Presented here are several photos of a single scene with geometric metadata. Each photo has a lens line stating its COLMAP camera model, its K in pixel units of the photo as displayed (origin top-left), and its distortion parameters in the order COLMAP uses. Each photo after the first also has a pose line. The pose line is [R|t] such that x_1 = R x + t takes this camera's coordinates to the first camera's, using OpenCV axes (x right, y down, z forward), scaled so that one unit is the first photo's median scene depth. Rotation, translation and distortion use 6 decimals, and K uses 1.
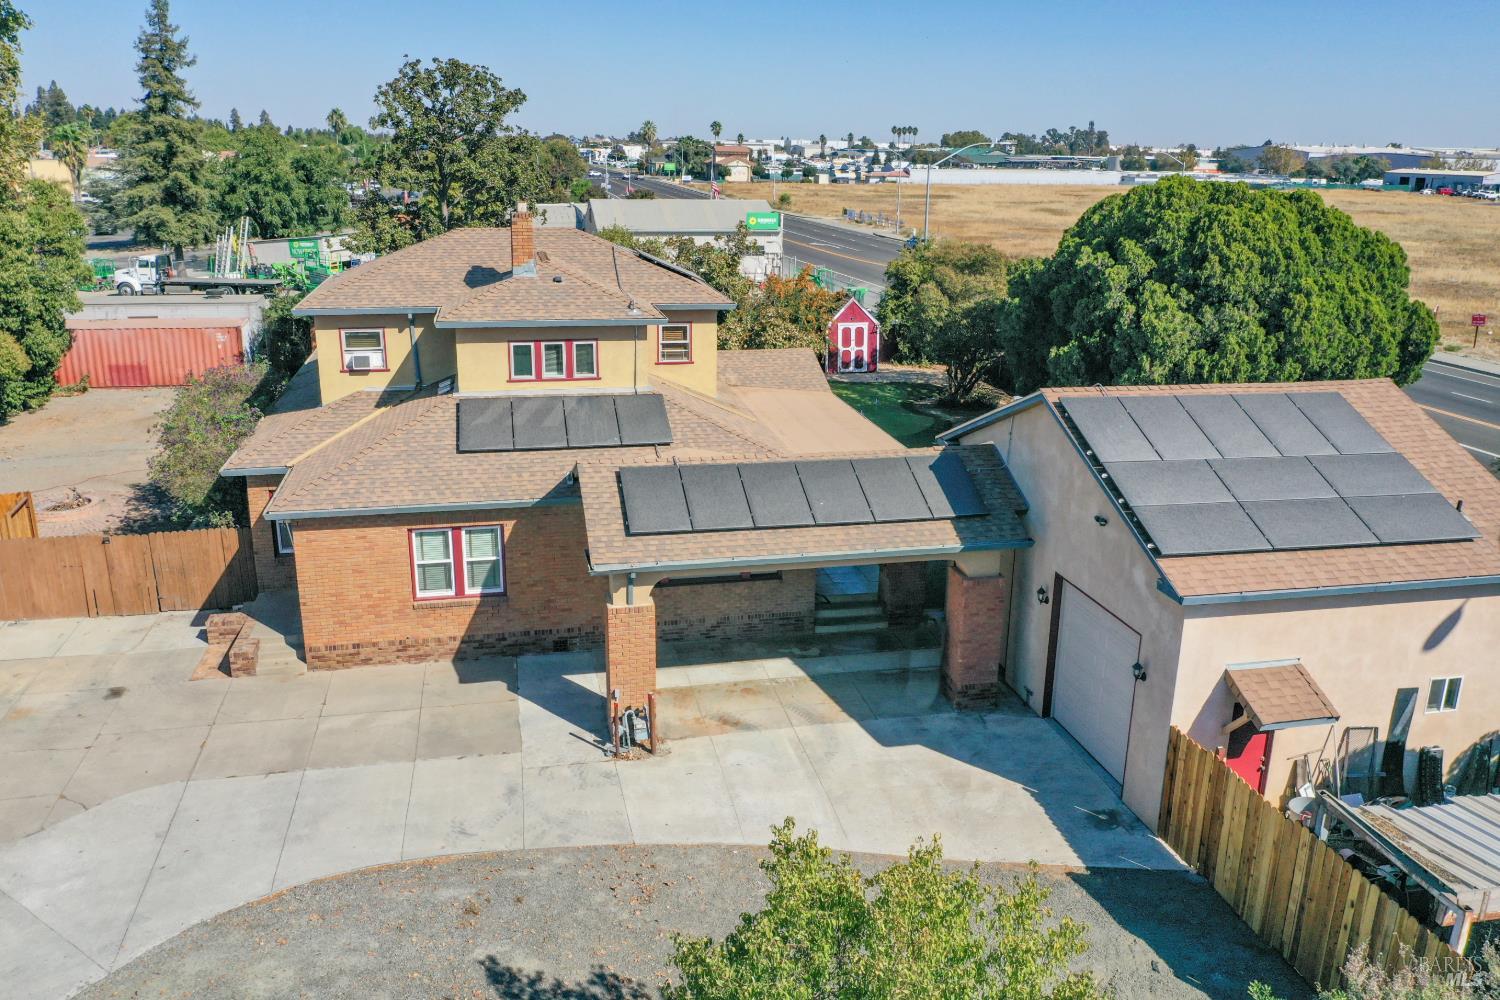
lens RADIAL K [[1179.3, 0, 750.0], [0, 1179.3, 500.0], [0, 0, 1]] dist [-0.011044, 0.000095]
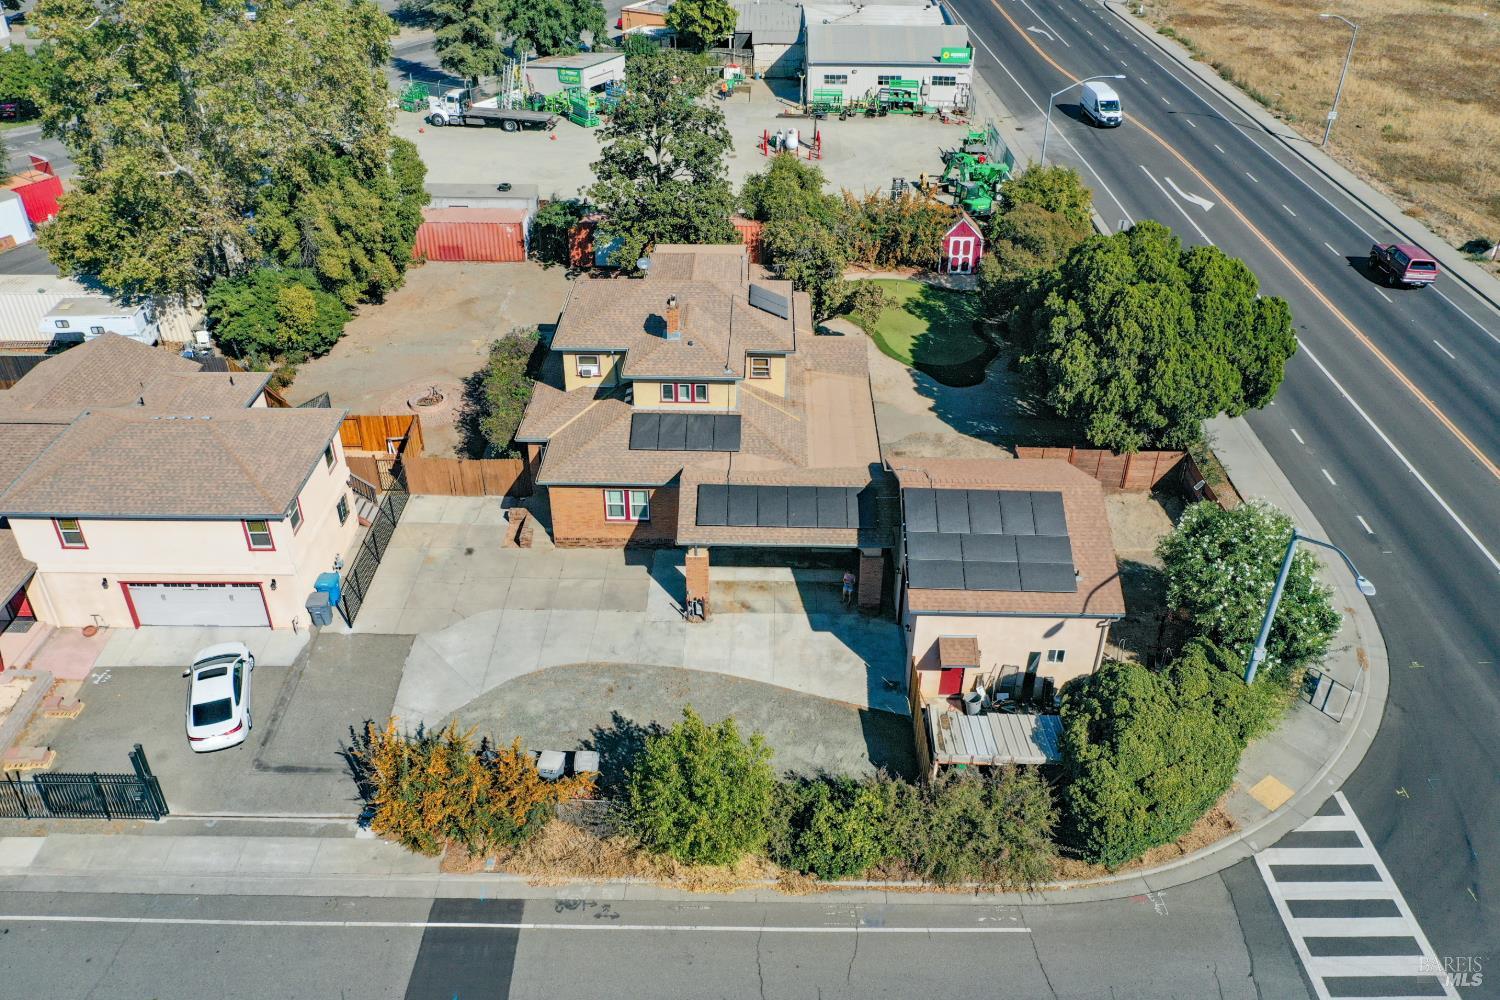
lens RADIAL K [[1179.3, 0, 750.0], [0, 1179.3, 500.0], [0, 0, 1]] dist [-0.011044, 0.000095]
pose [[0.974024, 0.118637, -0.192881, 0.316683], [-0.060390, 0.957016, 0.283680, -0.498777], [0.218245, -0.264663, 0.939320, -0.773452]]
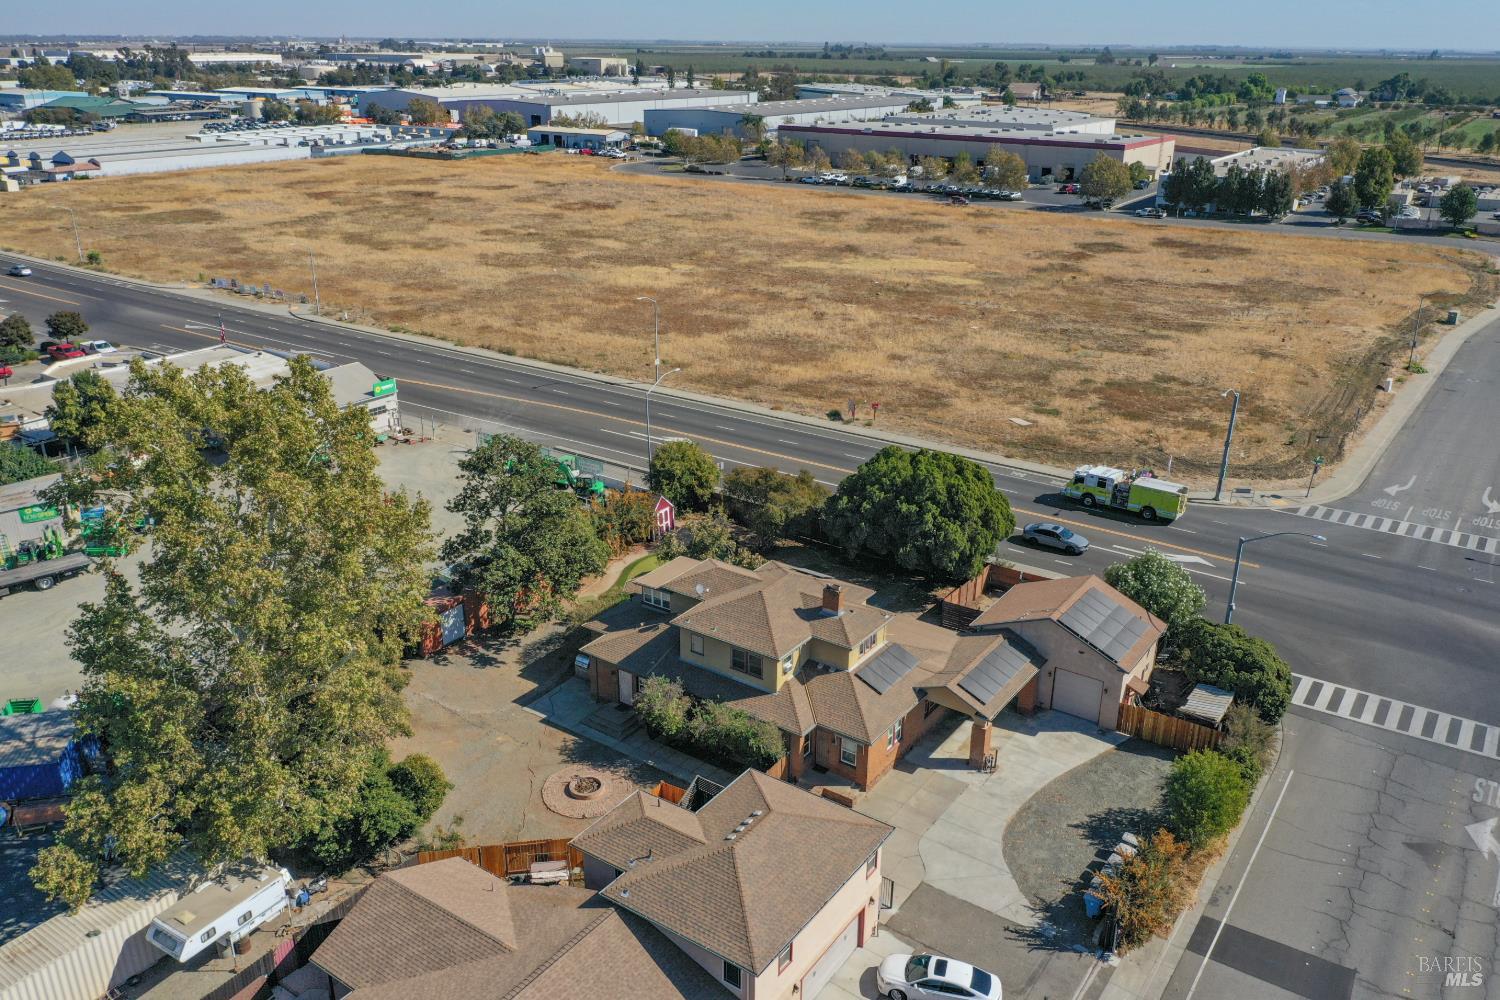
lens RADIAL K [[1179.3, 0, 750.0], [0, 1179.3, 500.0], [0, 0, 1]] dist [-0.011044, 0.000095]
pose [[0.736850, -0.256625, 0.625456, -1.892377], [0.199412, 0.966495, 0.161626, -0.895692], [-0.645977, 0.005629, 0.763336, -0.780179]]
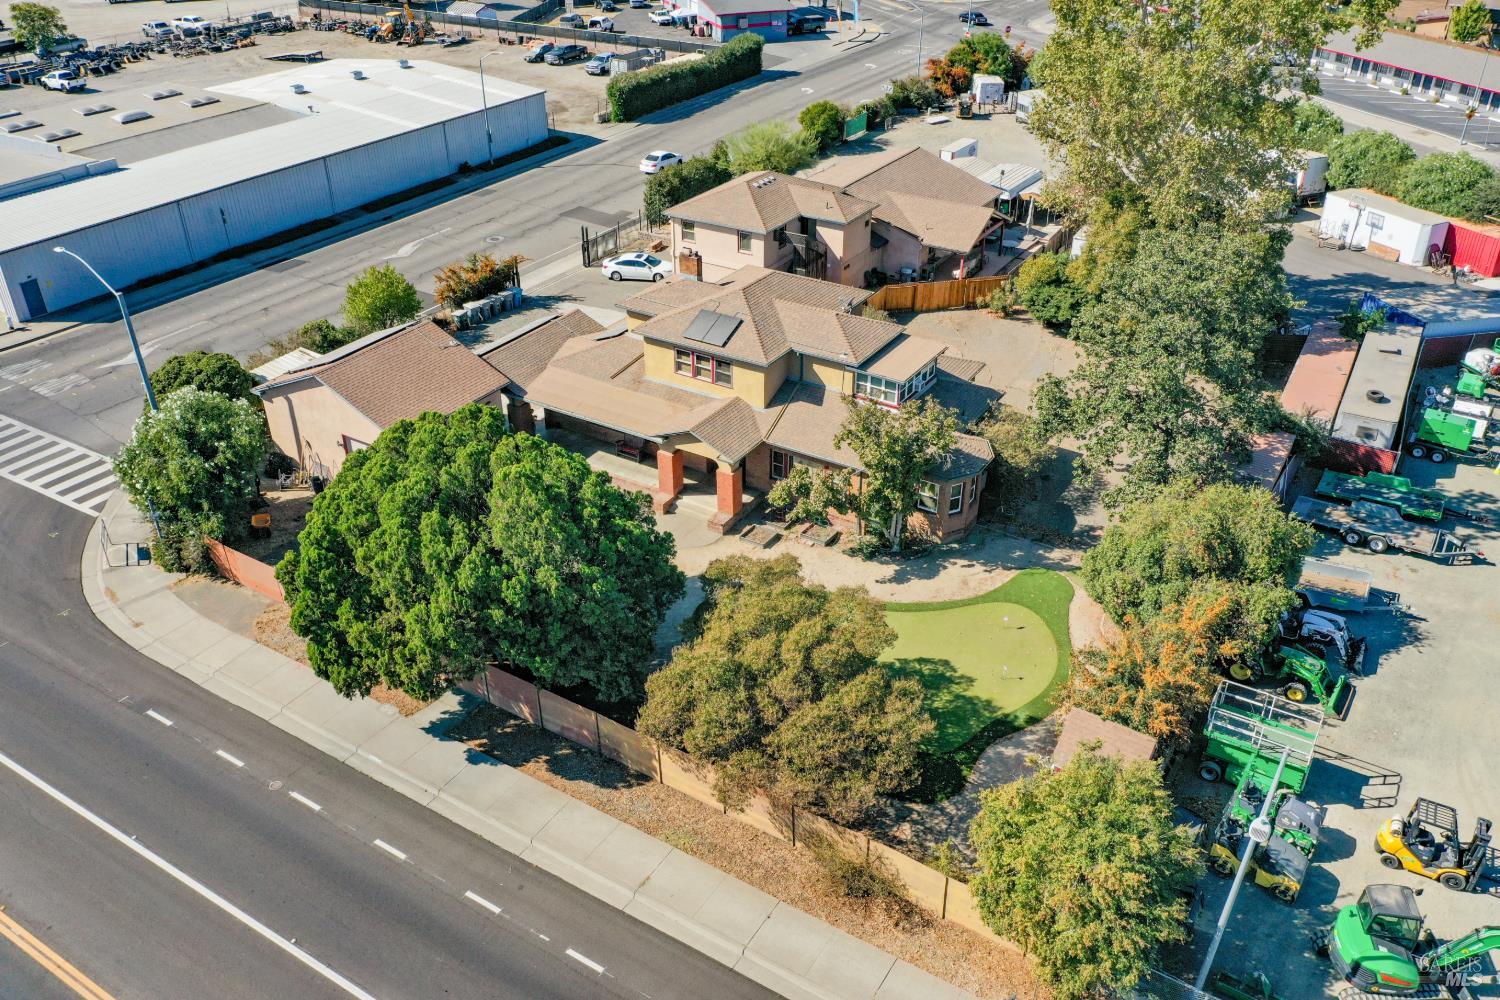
lens RADIAL K [[1182.4, 0, 750.0], [0, 1182.4, 500.0], [0, 0, 1]] dist [-0.003933, -0.003810]
pose [[-0.701682, 0.364571, -0.612152, 1.267712], [-0.206754, 0.718015, 0.664611, -1.449018], [0.681832, 0.592911, -0.428441, 2.392398]]
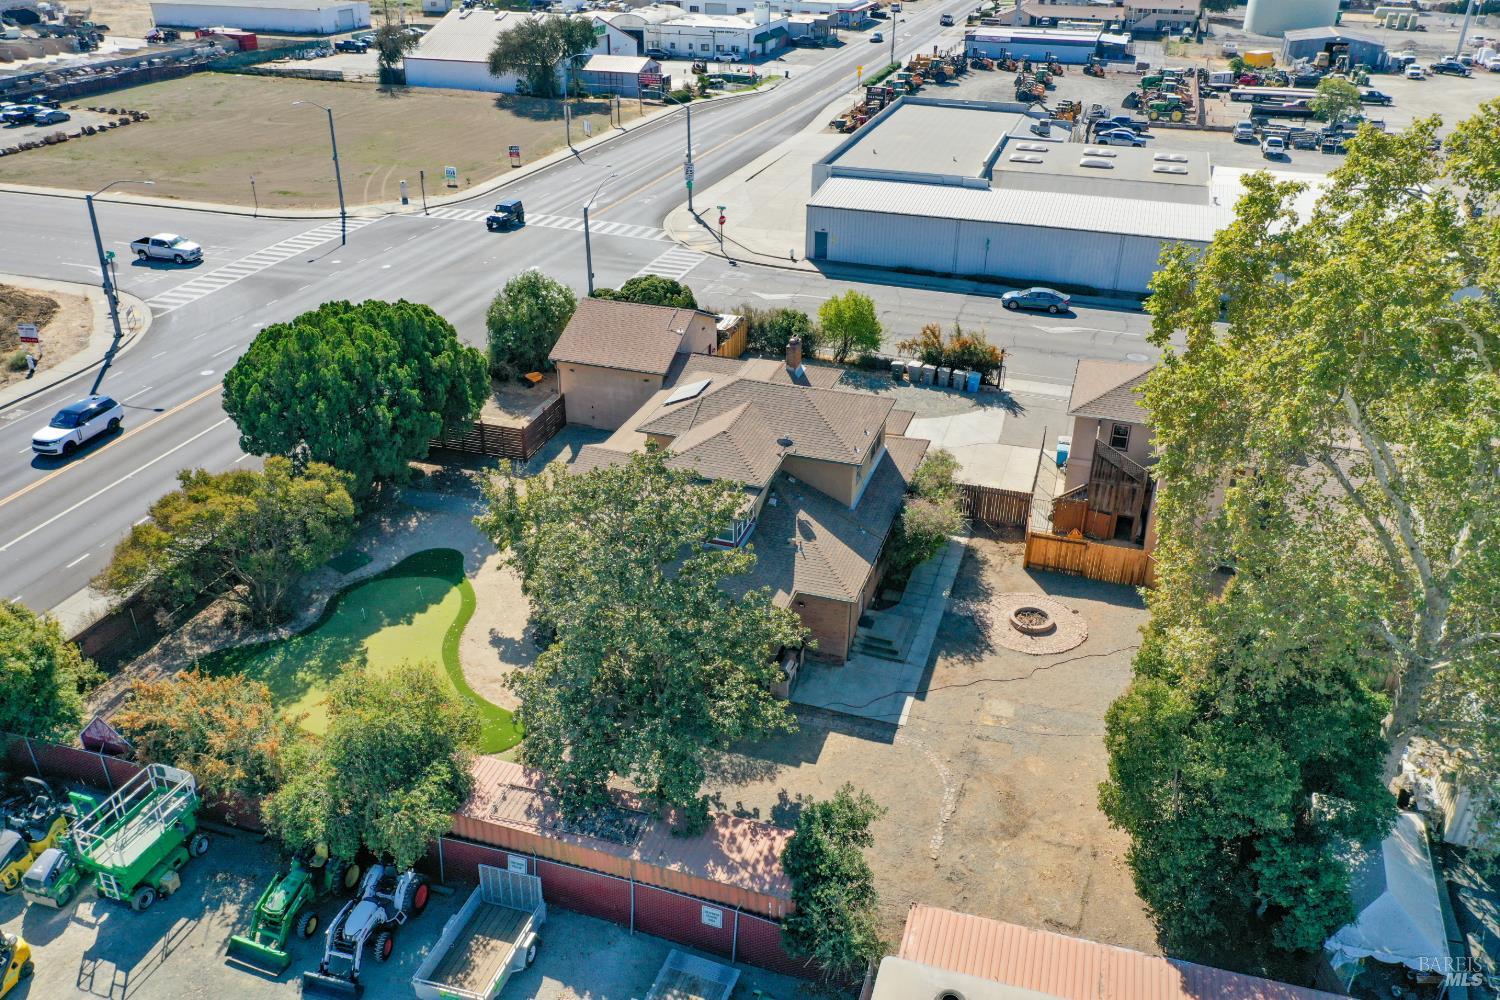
lens RADIAL K [[1147.0, 0, 750.0], [0, 1147.0, 500.0], [0, 0, 1]] dist [-0.002548, -0.002052]
pose [[-0.859771, -0.258401, 0.440480, -1.162498], [0.130921, 0.722181, 0.679201, -1.534376], [-0.493613, 0.641625, -0.587080, 2.569172]]
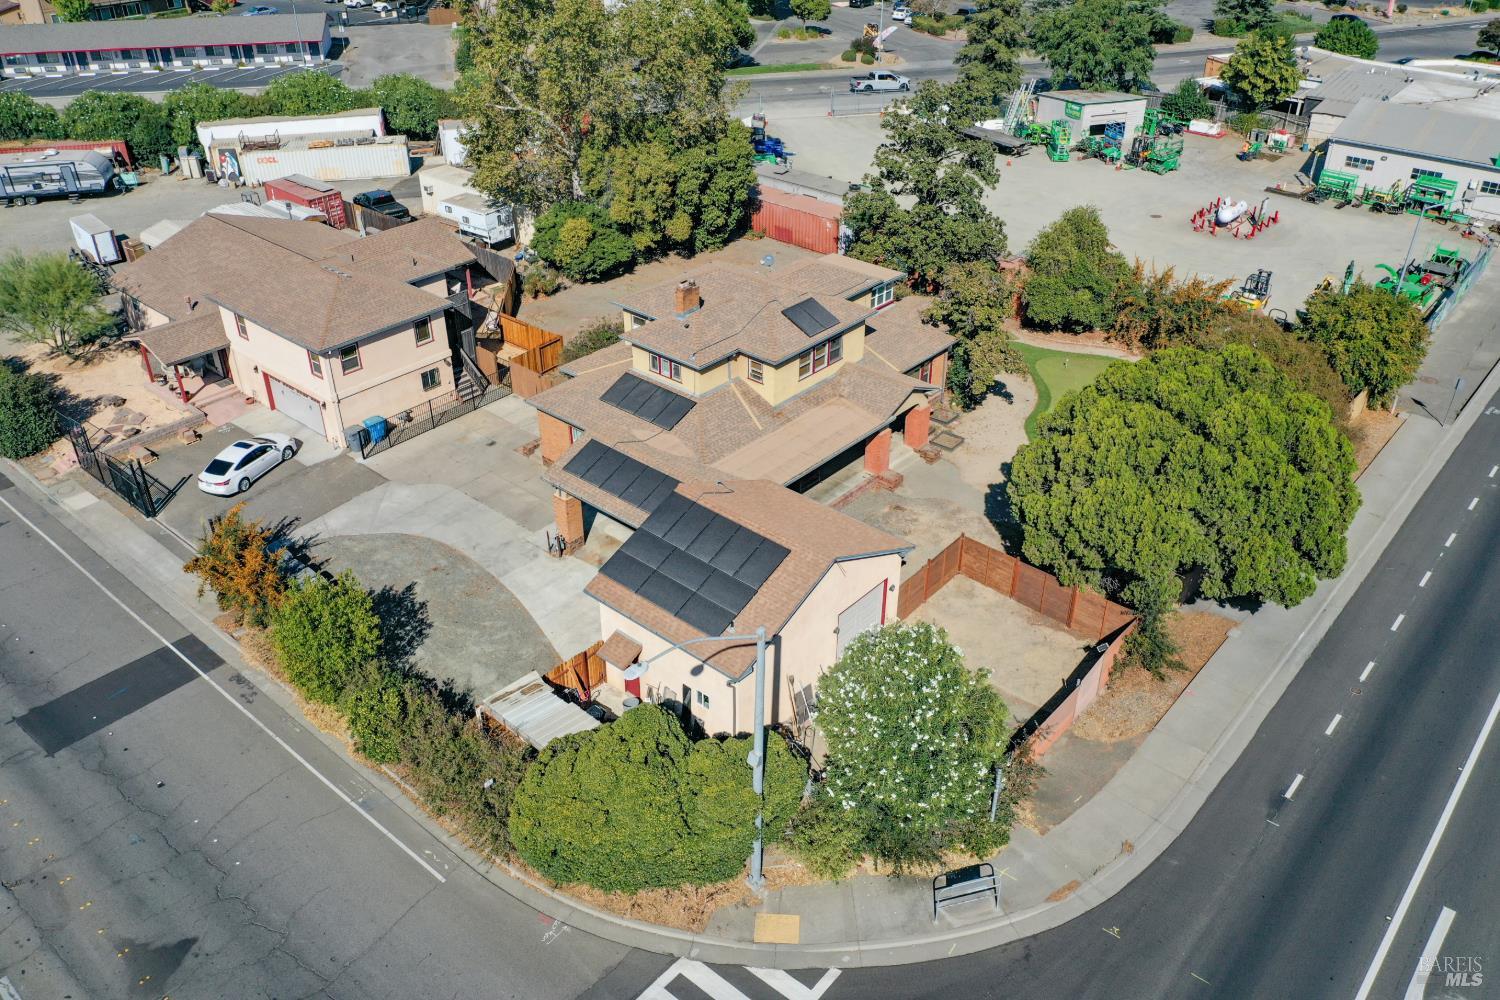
lens RADIAL K [[1179.3, 0, 750.0], [0, 1179.3, 500.0], [0, 0, 1]] dist [-0.011044, 0.000095]
pose [[0.595331, 0.414830, -0.688111, 1.415422], [-0.226848, 0.908350, 0.351340, -0.662813], [0.770792, -0.053067, 0.634873, -0.171248]]
